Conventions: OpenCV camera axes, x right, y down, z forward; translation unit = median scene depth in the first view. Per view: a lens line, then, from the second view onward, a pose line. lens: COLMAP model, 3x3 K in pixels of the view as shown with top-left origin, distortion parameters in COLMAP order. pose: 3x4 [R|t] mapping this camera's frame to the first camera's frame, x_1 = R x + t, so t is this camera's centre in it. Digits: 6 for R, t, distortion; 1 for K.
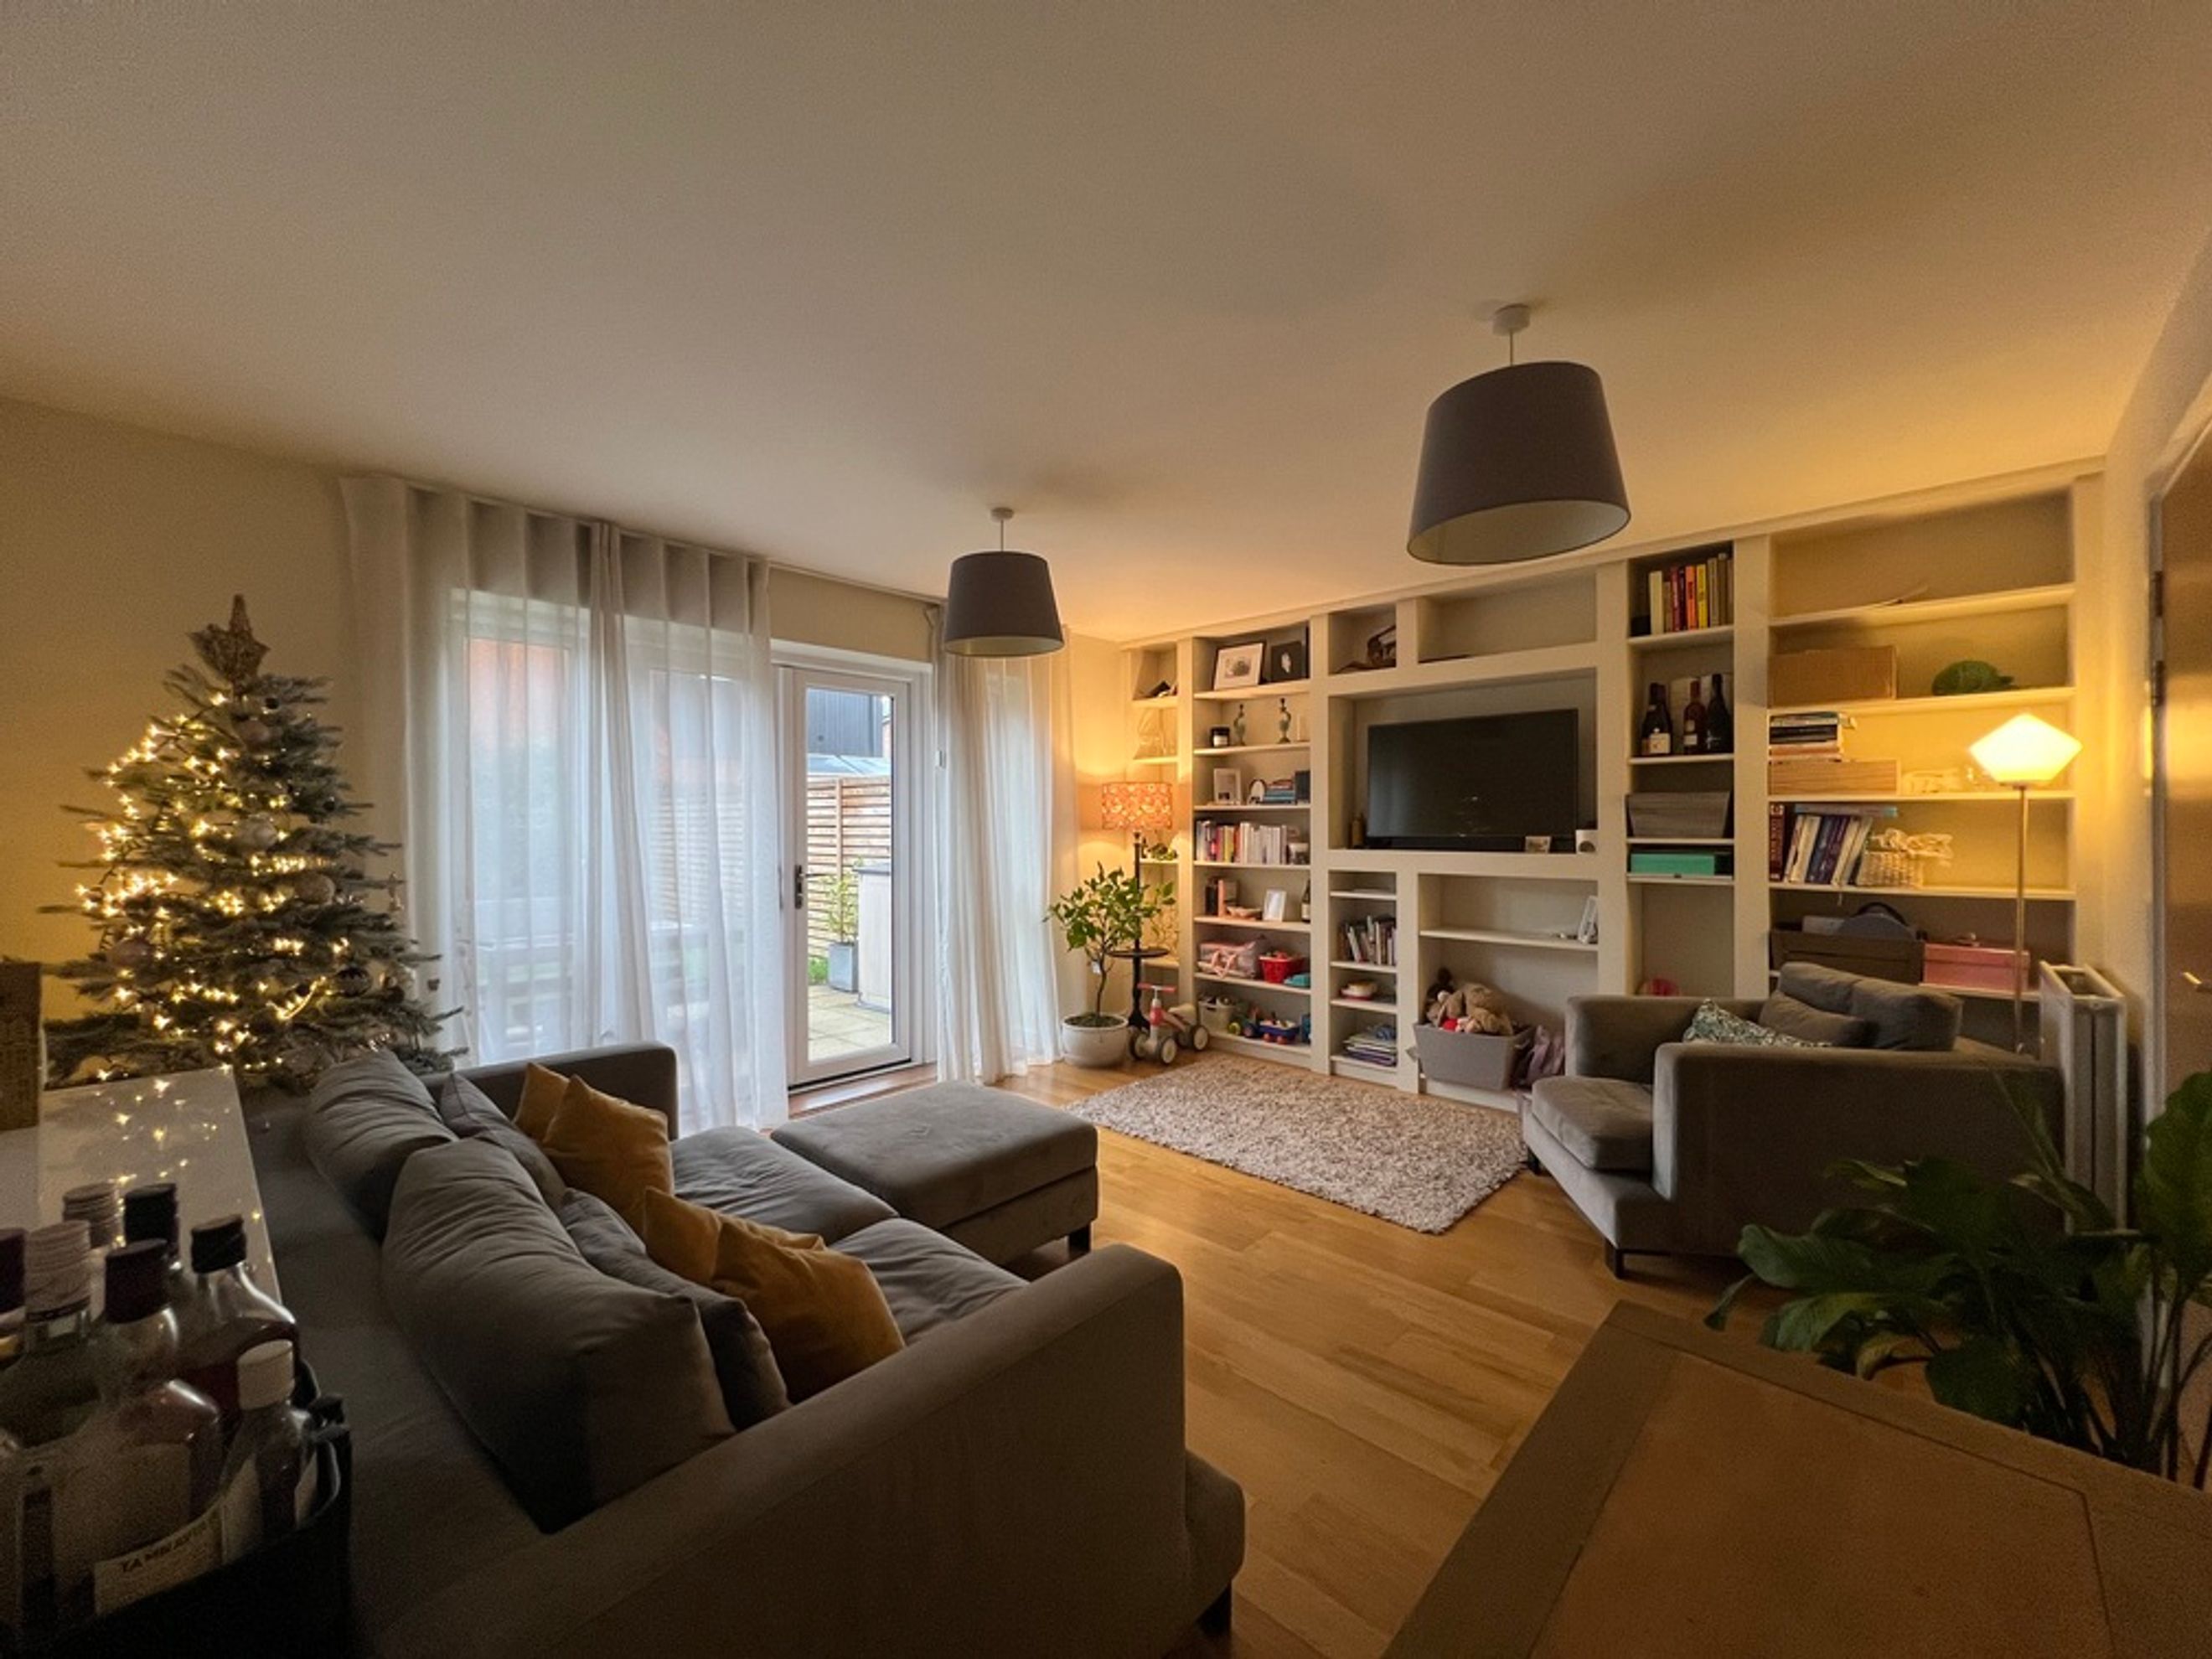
lens RADIAL K [[900.0, 0, 1114.3], [0, 900.0, 828.0], [0, 0, 1]] dist [-0.002295, 0.001493]
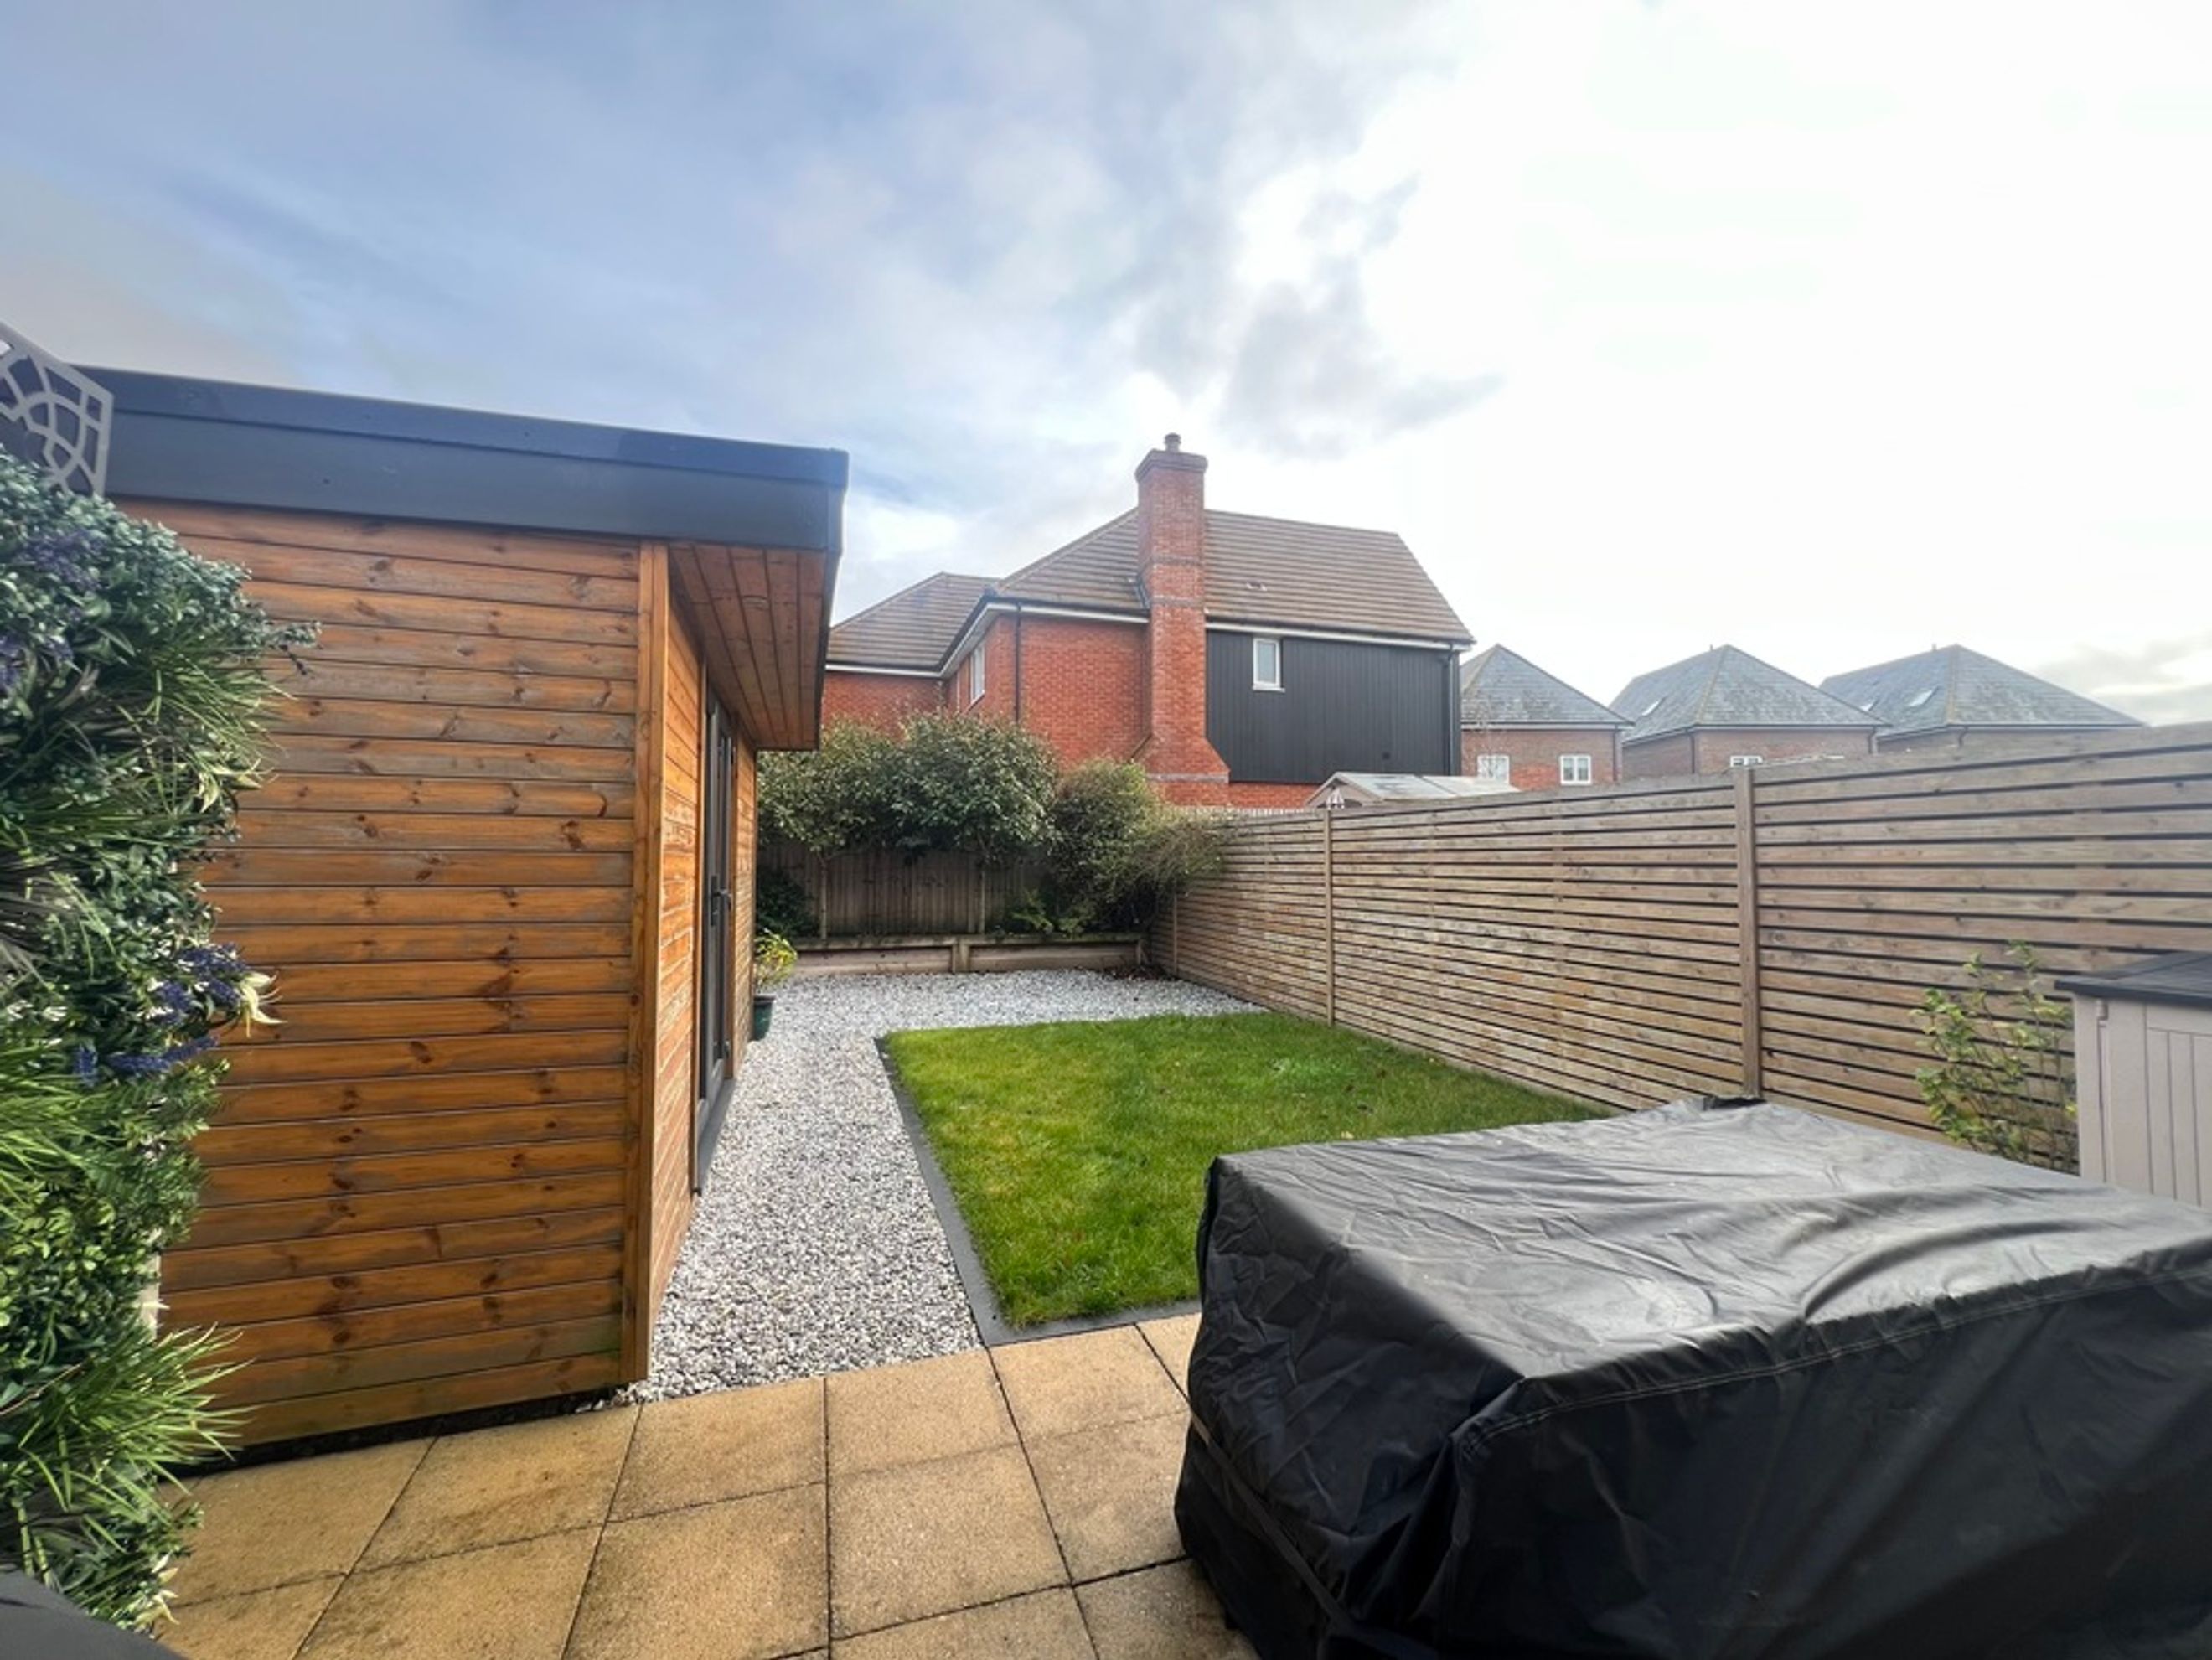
lens RADIAL K [[900.1, 0, 1098.1], [0, 900.1, 835.7], [0, 0, 1]] dist [-0.002295, 0.001493]
pose [[0.872699, -0.009687, -0.488162, -0.644488], [-0.006965, 0.999454, -0.032283, 0.000537], [0.488208, 0.031573, 0.872156, 0.686993]]
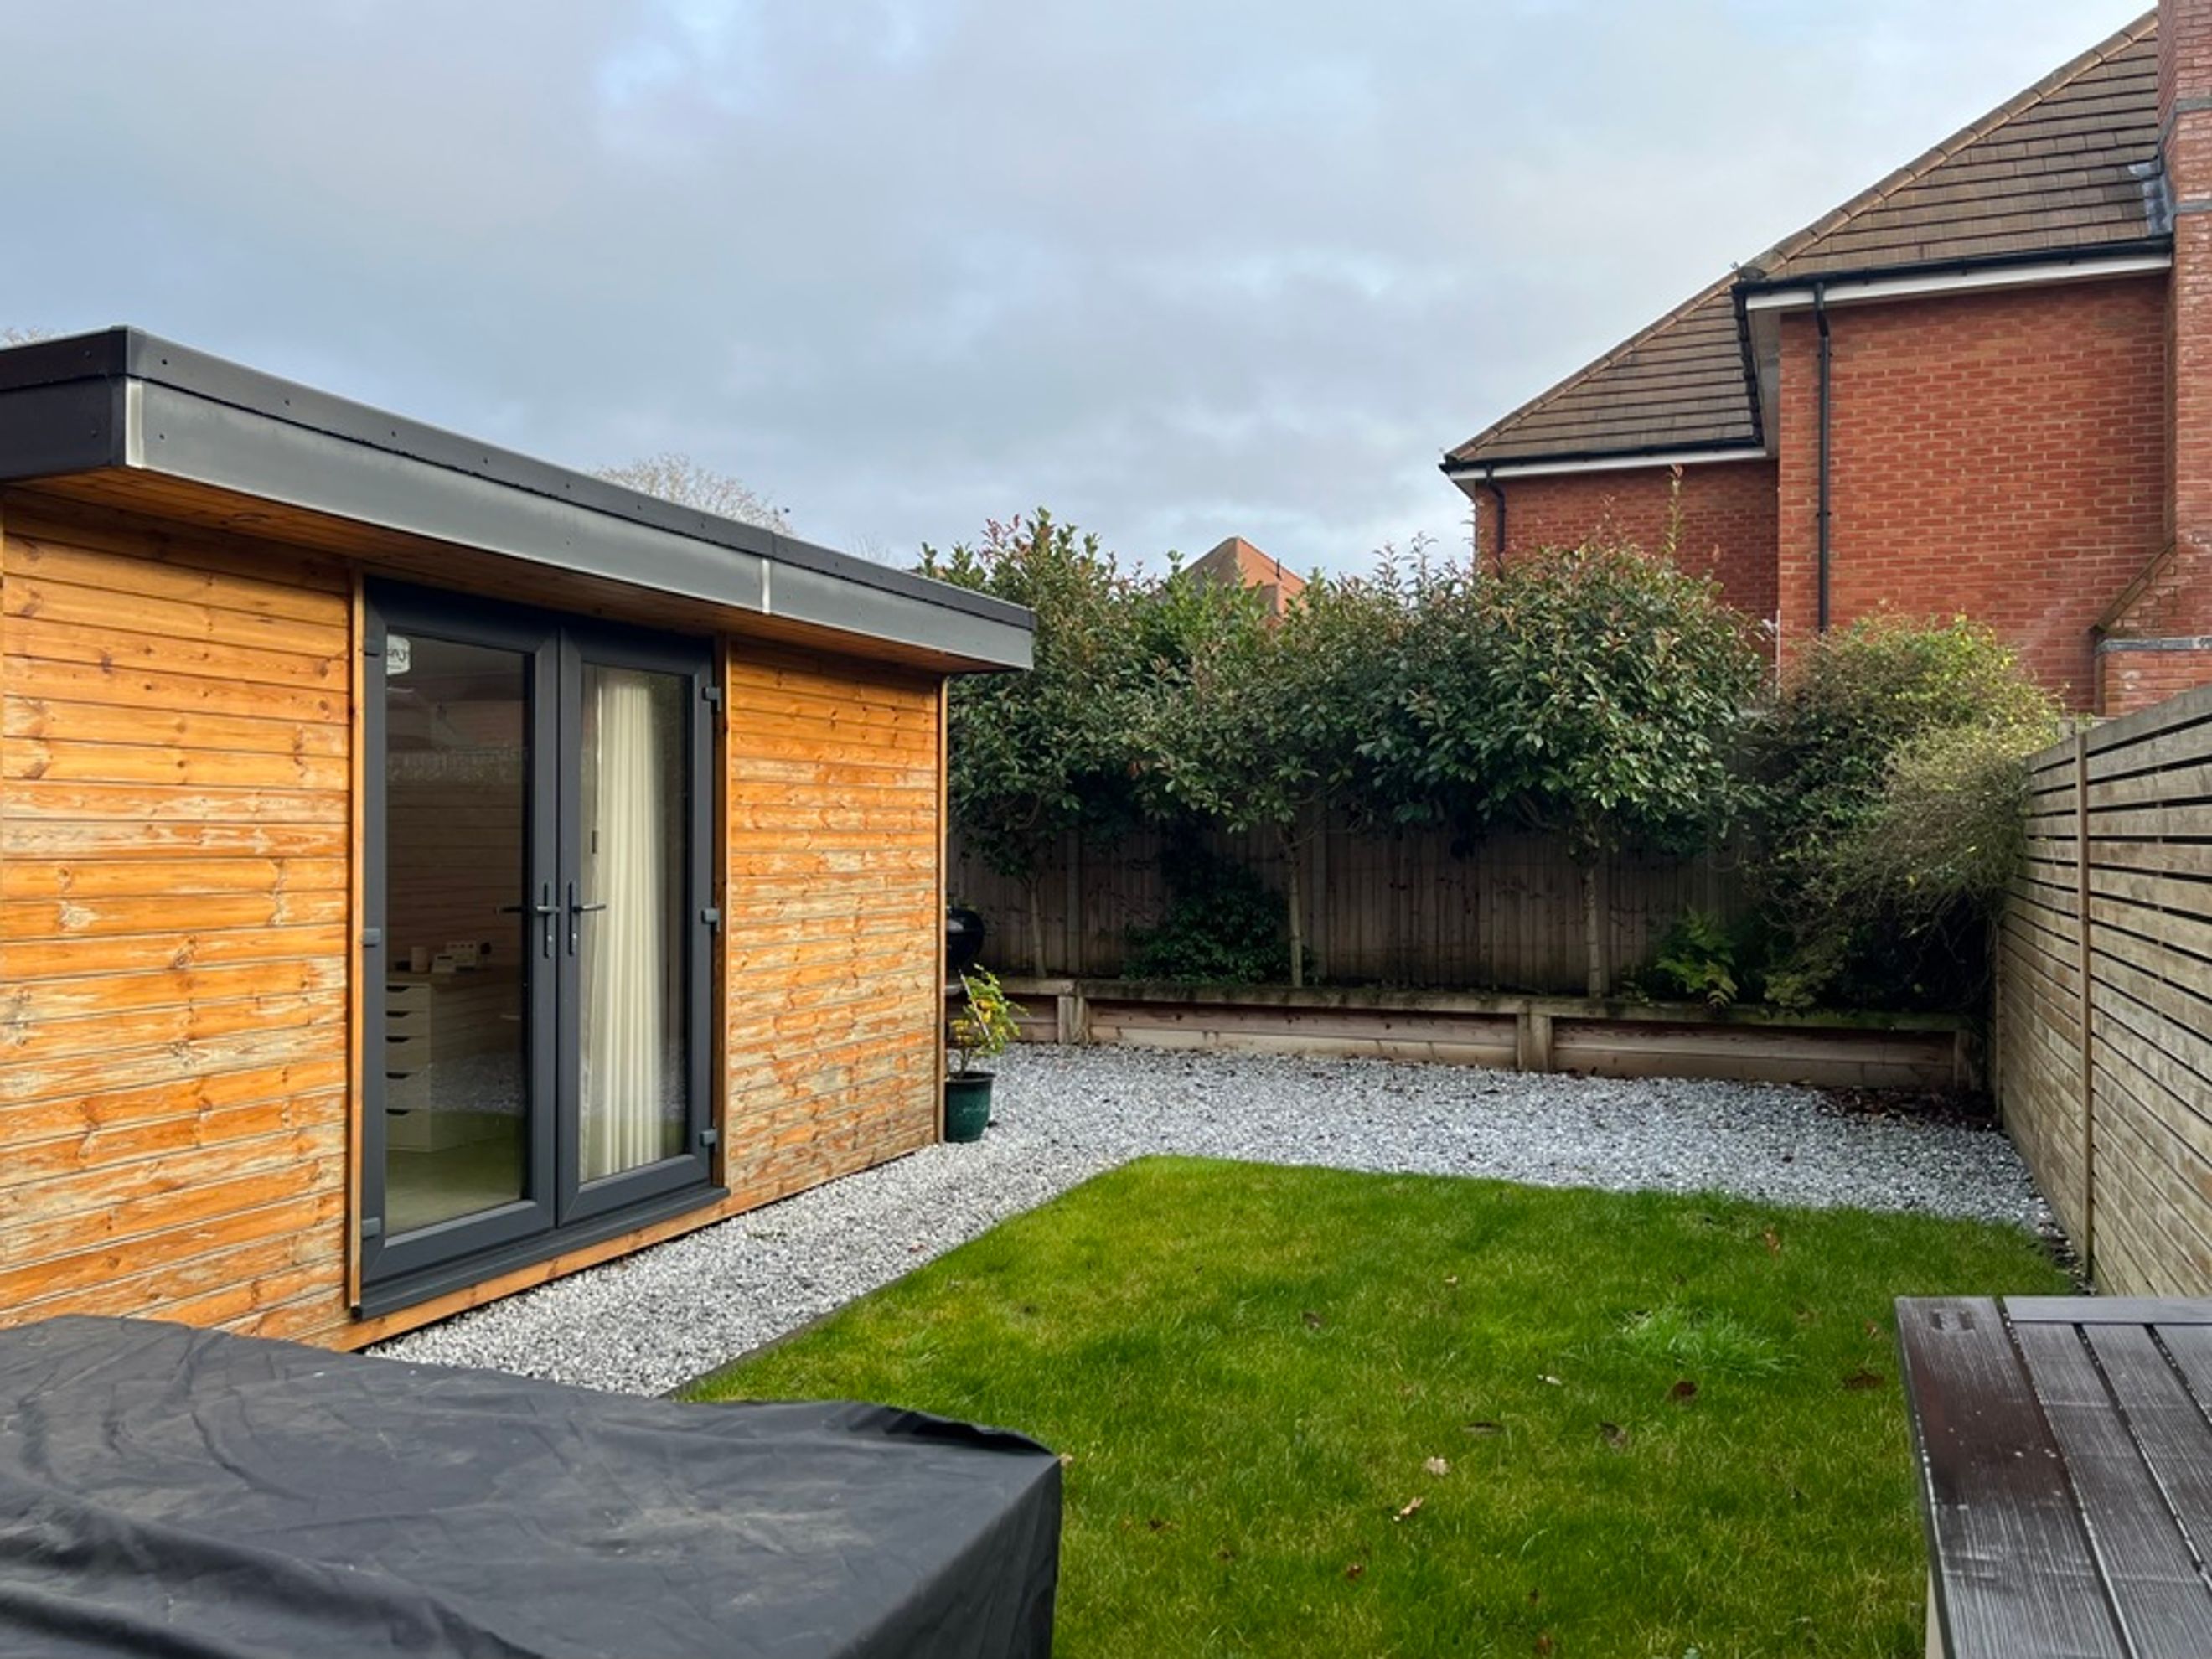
lens RADIAL K [[1780.2, 0, 1110.7], [0, 1780.2, 827.4], [0, 0, 1]] dist [0.035876, -0.047136]
pose [[0.349283, 0.001991, -0.937015, -0.157347], [-0.009075, 0.999958, -0.001258, -0.024559], [0.936973, 0.008943, 0.349286, 1.166167]]
